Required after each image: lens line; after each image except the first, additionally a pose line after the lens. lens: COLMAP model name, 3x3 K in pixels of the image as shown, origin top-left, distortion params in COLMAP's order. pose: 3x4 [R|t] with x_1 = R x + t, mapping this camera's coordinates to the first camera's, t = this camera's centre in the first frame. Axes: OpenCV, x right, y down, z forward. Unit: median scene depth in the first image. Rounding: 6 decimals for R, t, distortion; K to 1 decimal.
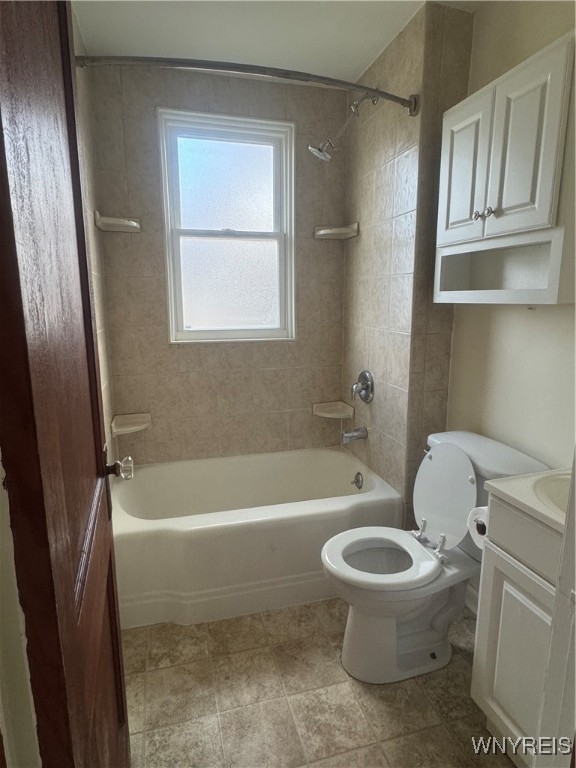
lens RADIAL K [[443.8, 0, 288.0], [0, 443.8, 384.0], [0, 0, 1]] dist [0.003112, 0.001464]
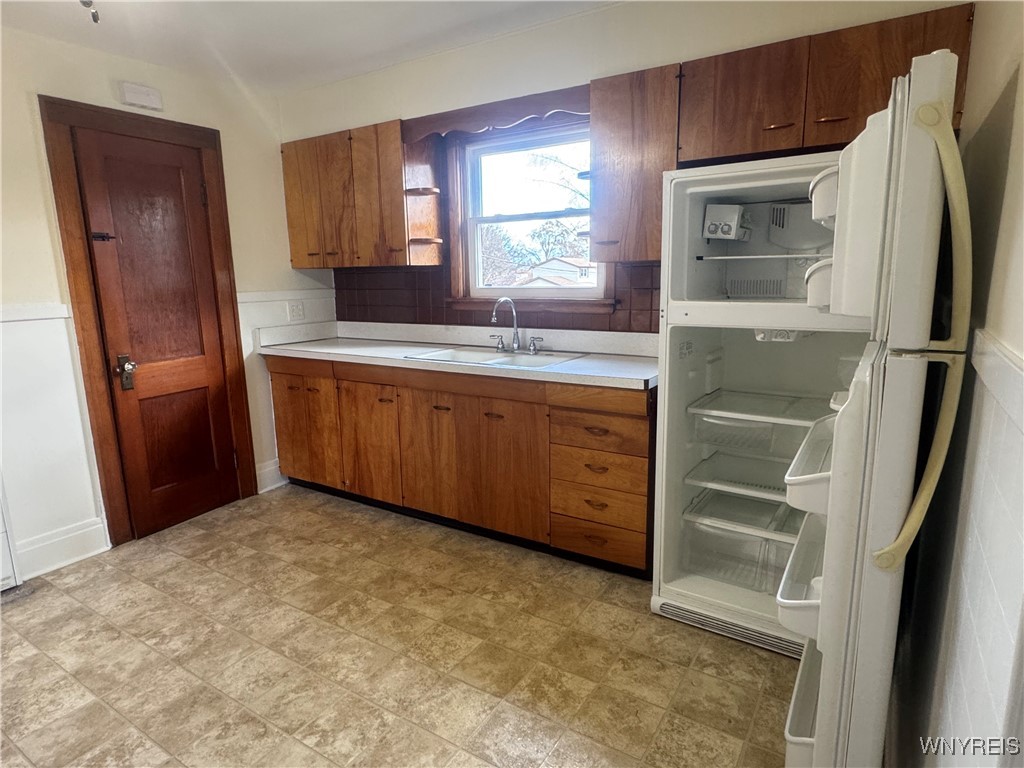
lens RADIAL K [[591.8, 0, 512.0], [0, 591.8, 384.0], [0, 0, 1]] dist [0.003112, 0.001464]
pose [[0.664266, 0.122987, -0.737309, 0.905783], [-0.121452, 0.991023, 0.055888, -0.015854], [0.737564, 0.052423, 0.673240, -0.022738]]
